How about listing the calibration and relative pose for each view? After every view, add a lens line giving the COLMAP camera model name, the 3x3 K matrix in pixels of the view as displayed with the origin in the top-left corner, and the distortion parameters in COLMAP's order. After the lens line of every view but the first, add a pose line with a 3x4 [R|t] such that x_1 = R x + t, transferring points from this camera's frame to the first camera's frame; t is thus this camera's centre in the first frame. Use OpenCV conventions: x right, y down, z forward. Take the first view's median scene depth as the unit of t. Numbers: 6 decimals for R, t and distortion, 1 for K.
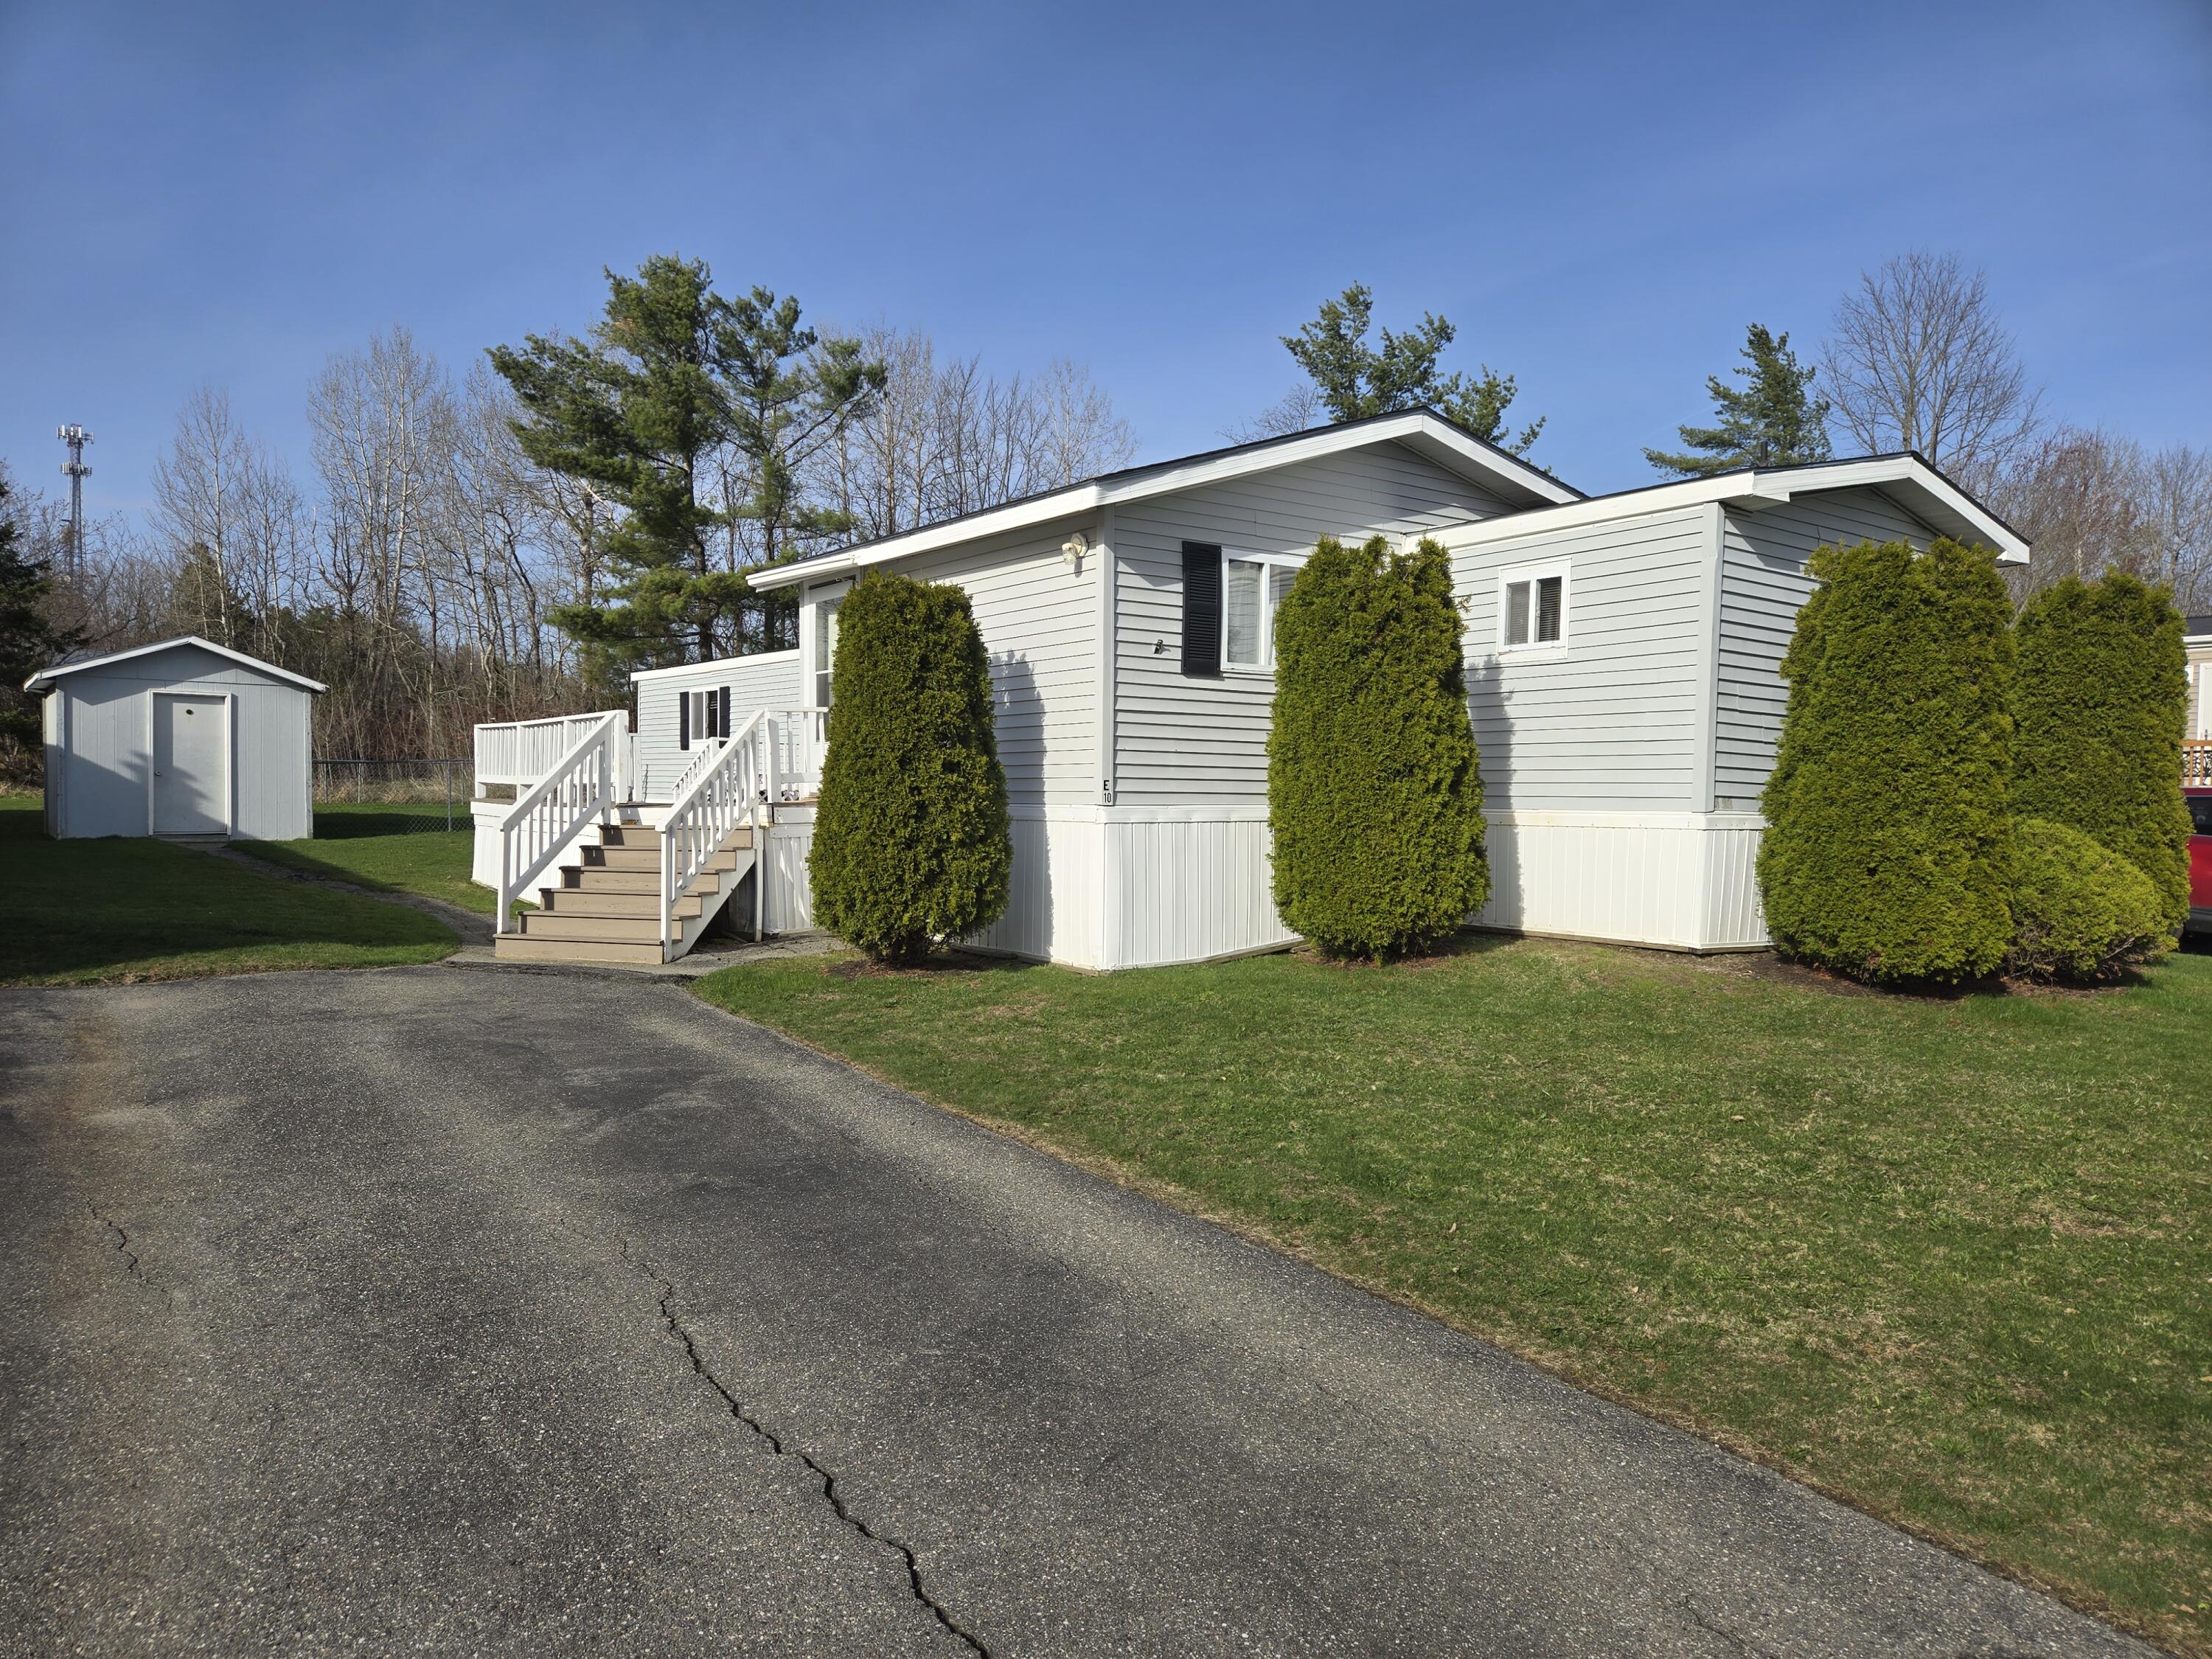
lens RADIAL K [[1460.4, 0, 1075.5], [0, 1460.4, 830.2], [0, 0, 1]] dist [0.047177, -0.004738]
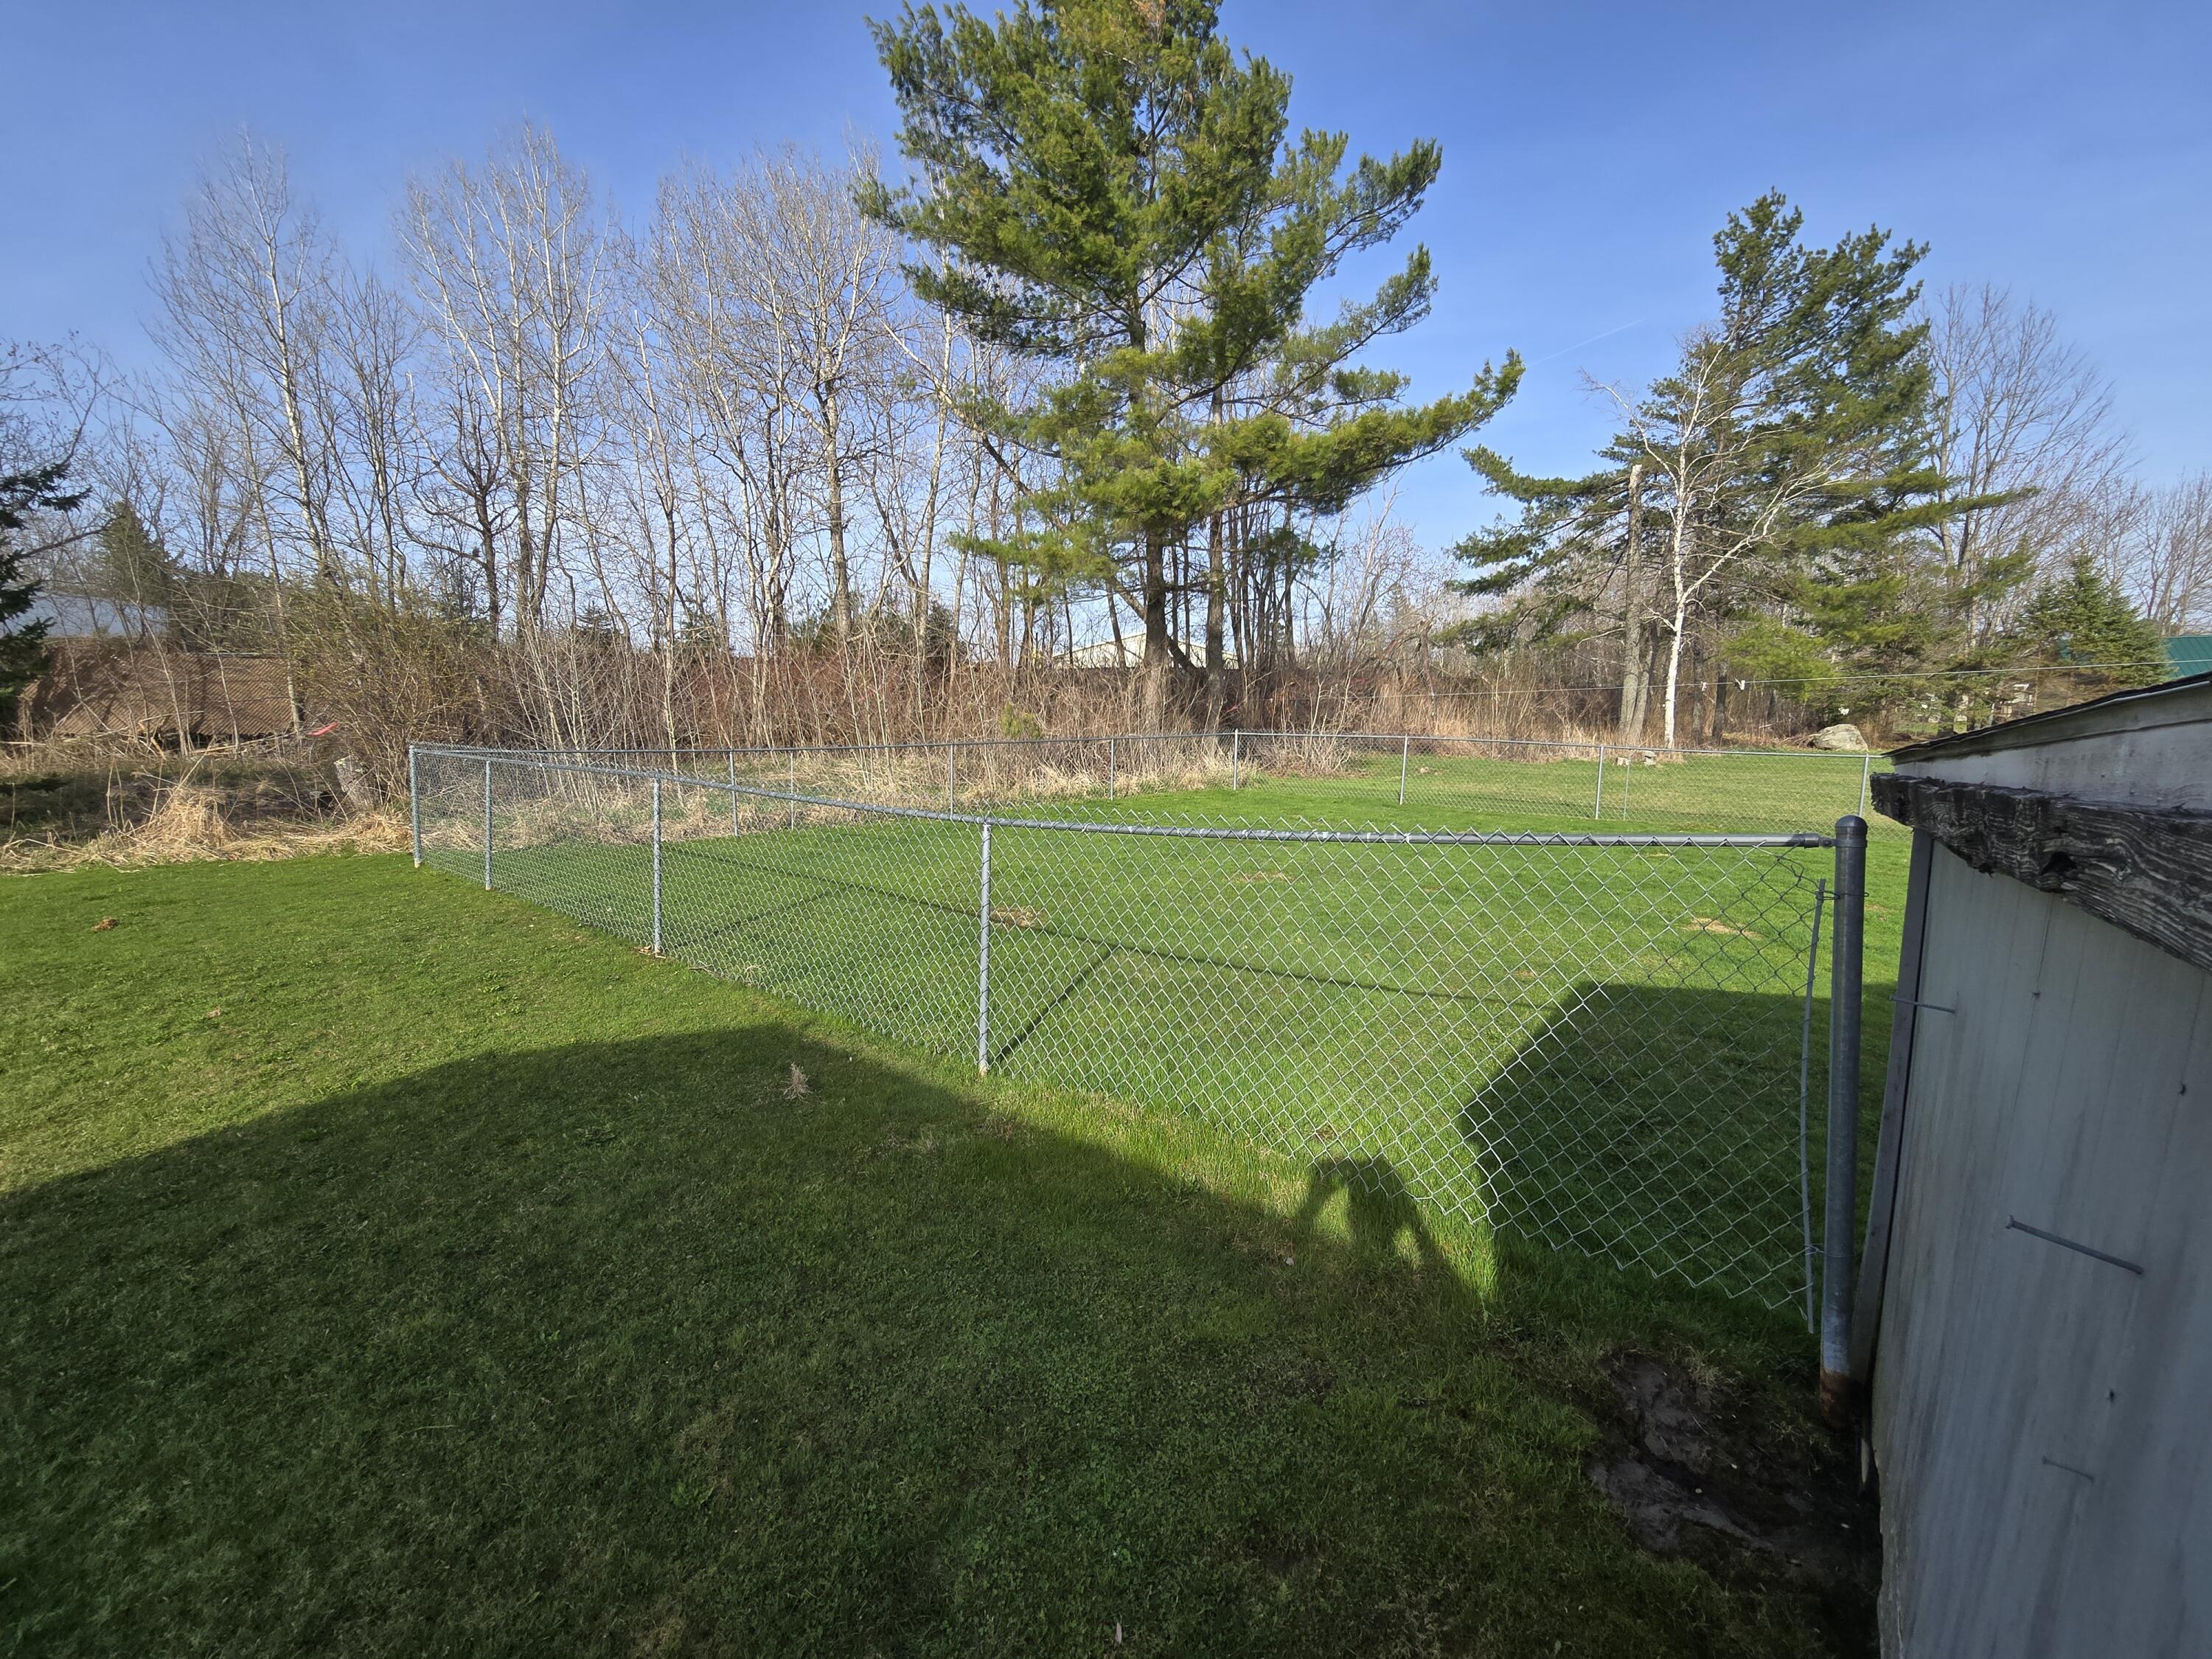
lens RADIAL K [[906.7, 0, 1093.7], [0, 906.7, 846.0], [0, 0, 1]] dist [-0.003029, 0.000133]
pose [[0.958395, -0.056286, 0.279841, -1.575866], [0.025880, 0.993463, 0.111185, -0.148747], [-0.284270, -0.099317, 0.953586, 2.216672]]
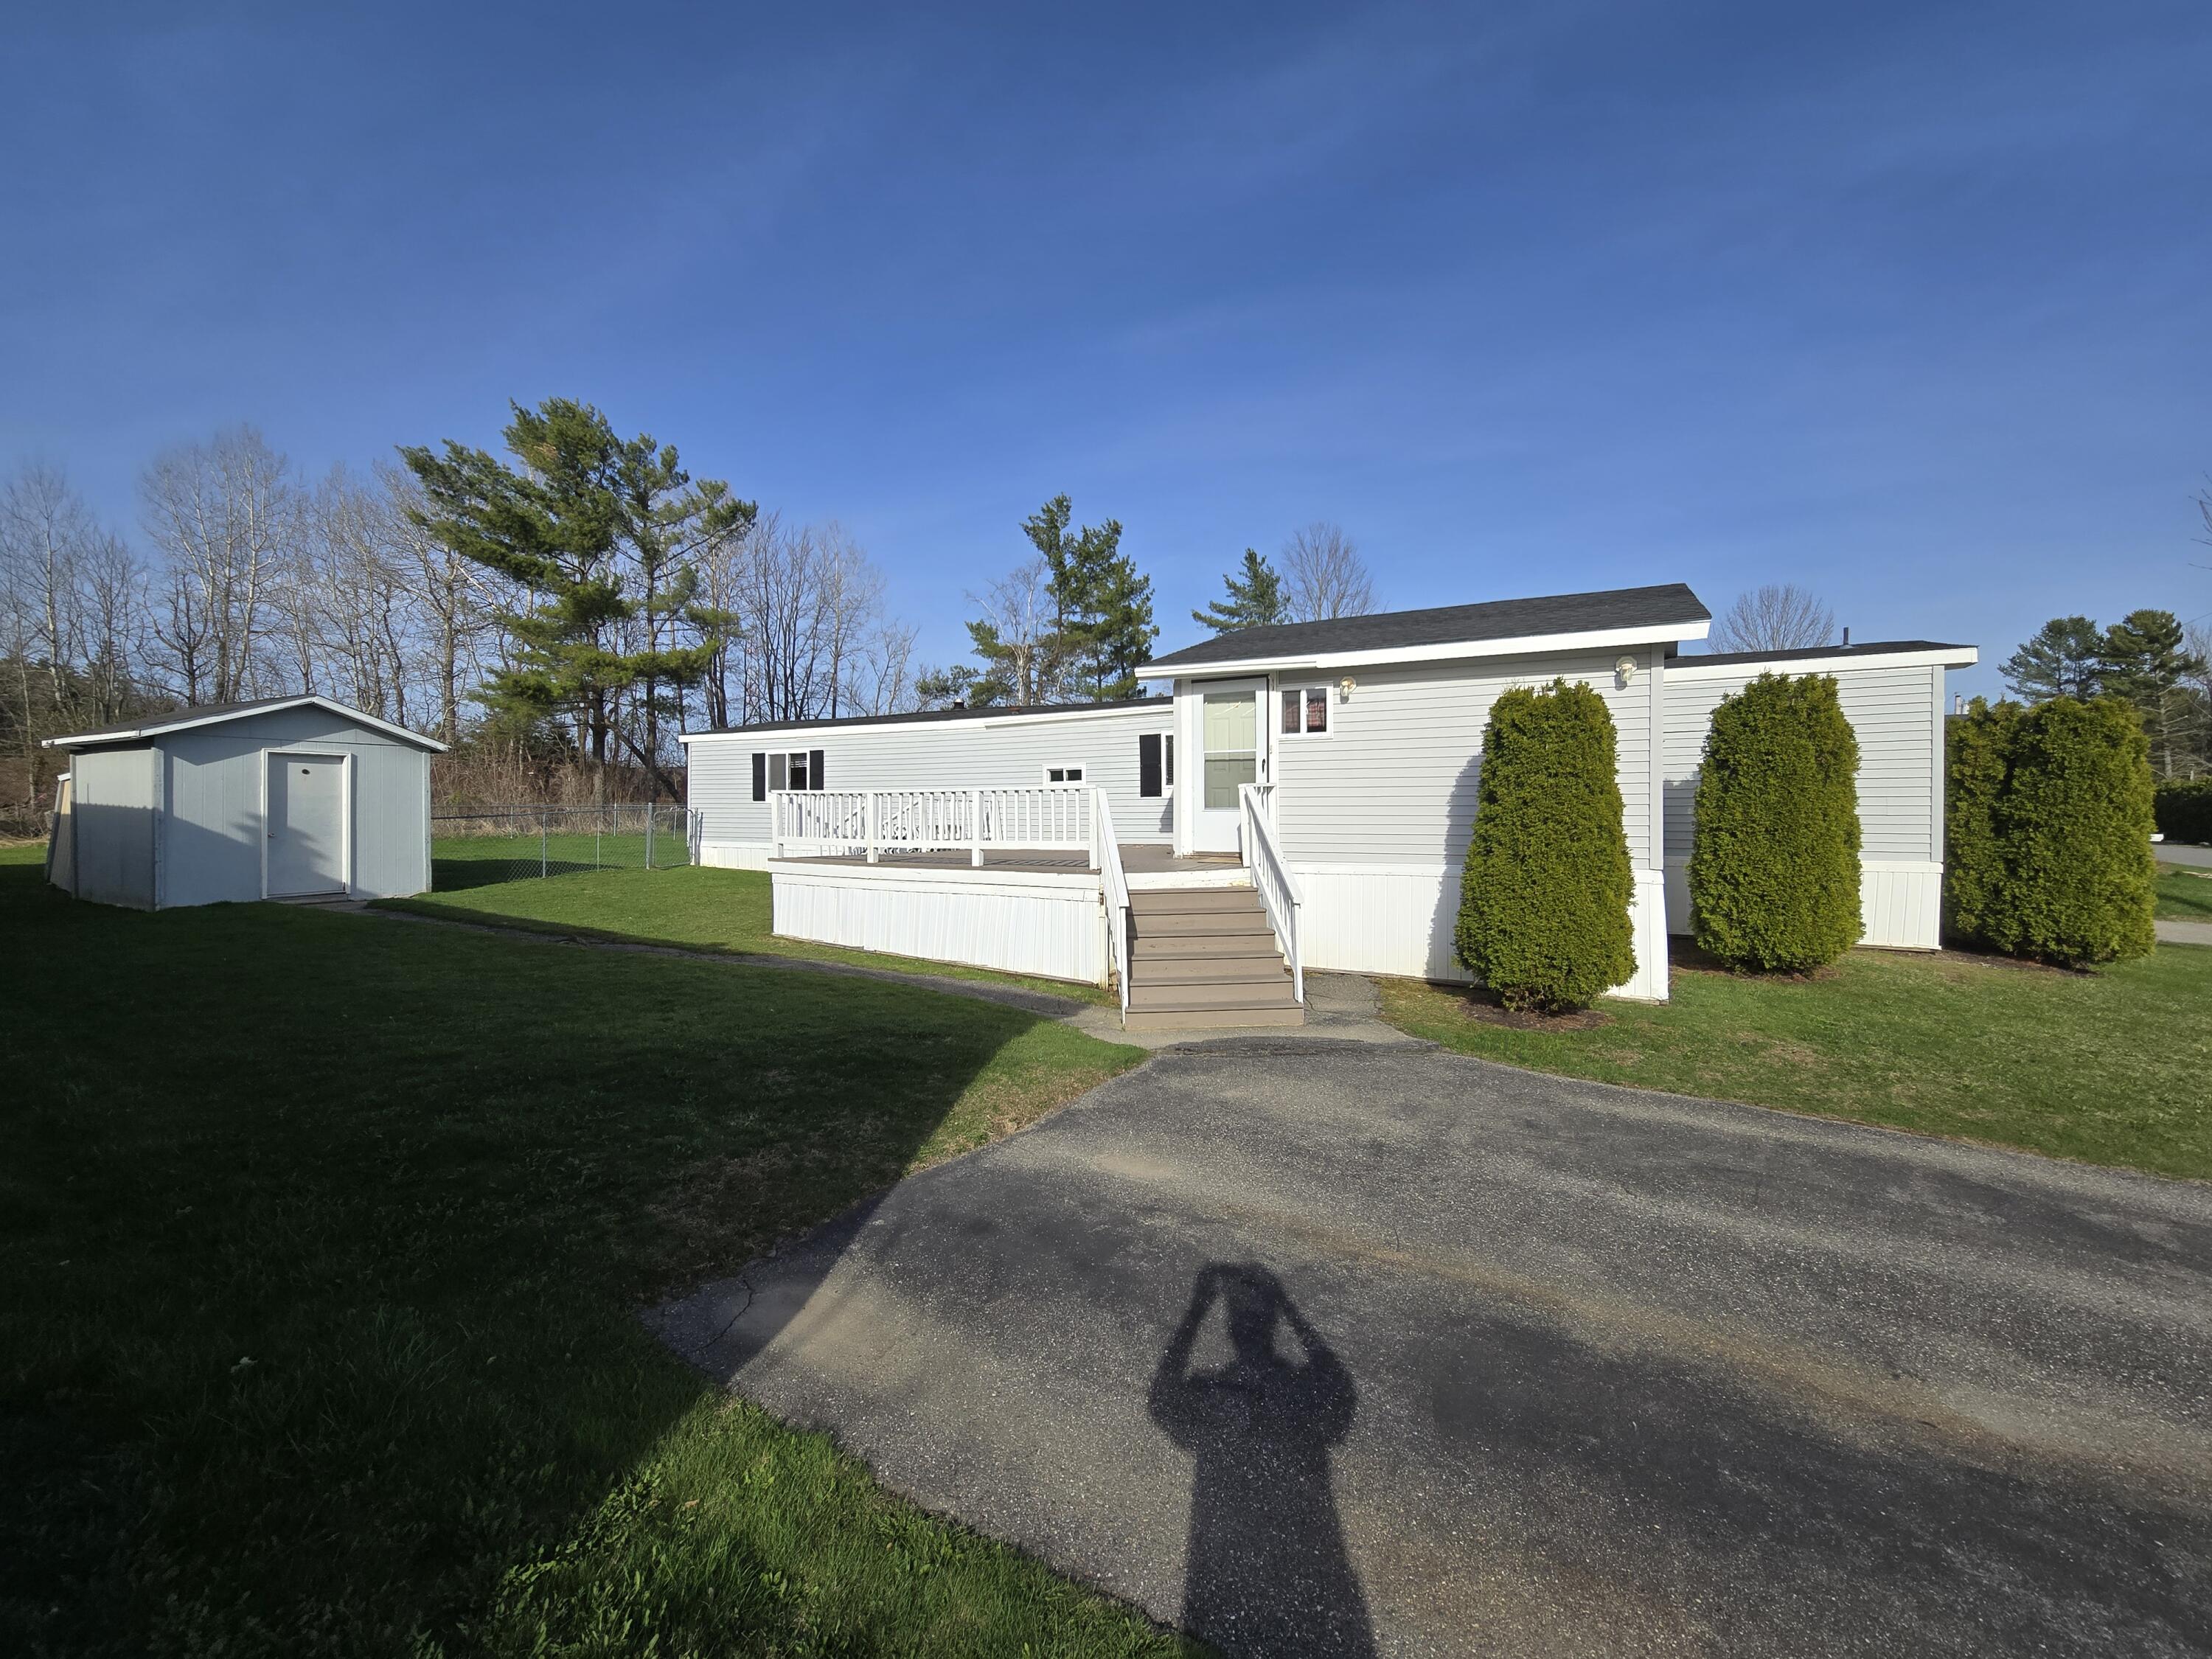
lens RADIAL K [[906.7, 0, 1111.2], [0, 906.7, 814.8], [0, 0, 1]] dist [-0.003029, 0.000133]
pose [[0.908907, -0.013787, 0.416772, -0.681241], [0.021388, 0.999679, -0.013575, -0.058713], [-0.416451, 0.021252, 0.908910, 0.431312]]
